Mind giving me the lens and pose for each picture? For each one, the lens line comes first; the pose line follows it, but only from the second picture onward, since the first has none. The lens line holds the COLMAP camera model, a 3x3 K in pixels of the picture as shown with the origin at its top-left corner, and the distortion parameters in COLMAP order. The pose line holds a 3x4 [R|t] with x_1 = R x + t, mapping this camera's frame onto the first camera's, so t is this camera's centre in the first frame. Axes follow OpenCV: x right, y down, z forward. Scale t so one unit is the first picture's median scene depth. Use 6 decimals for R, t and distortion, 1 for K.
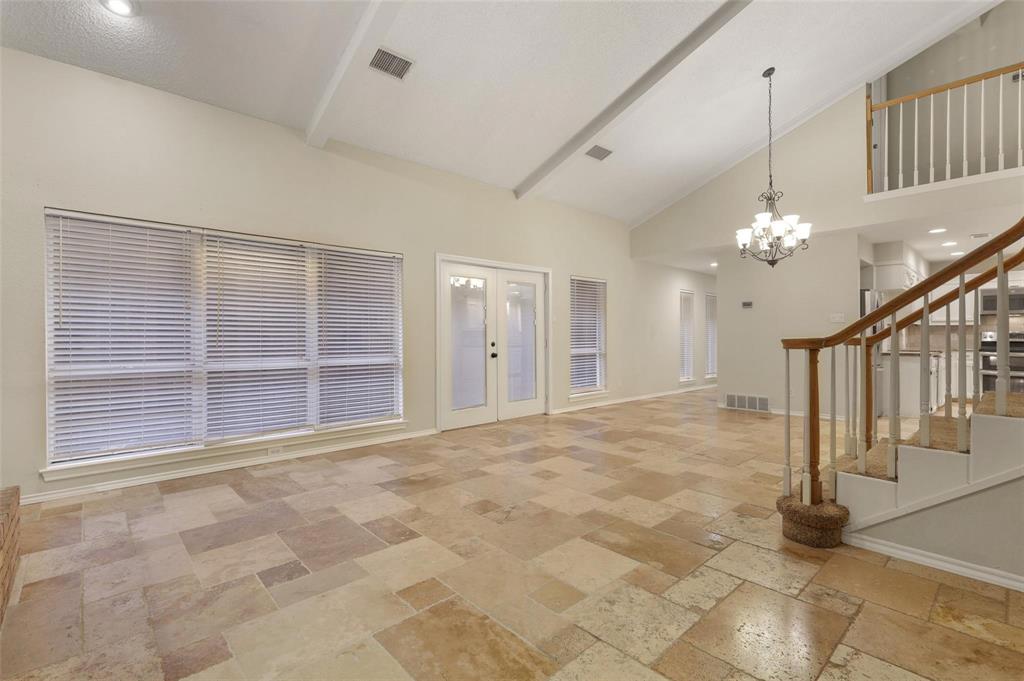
lens RADIAL K [[468.9, 0, 514.9], [0, 468.9, 332.4], [0, 0, 1]] dist [-0.005878, -0.000303]
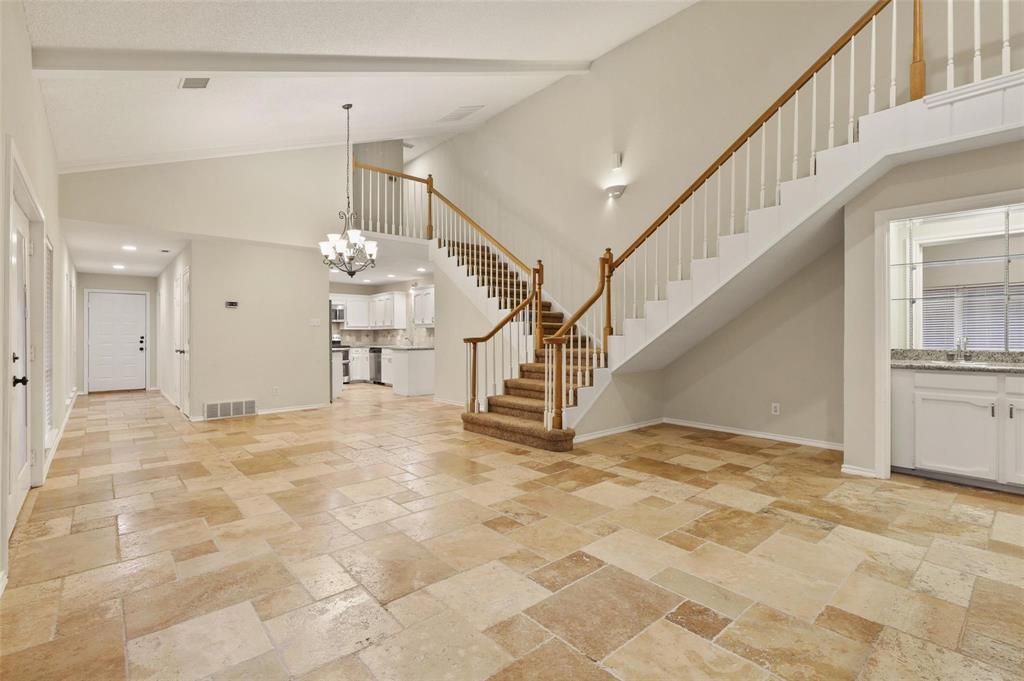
lens RADIAL K [[468.9, 0, 517.4], [0, 468.9, 340.7], [0, 0, 1]] dist [-0.005878, -0.000303]
pose [[0.020723, -0.013847, 0.999689, -1.138387], [0.001691, 0.999903, 0.013815, 0.004259], [-0.999784, 0.001404, 0.020745, 1.115929]]
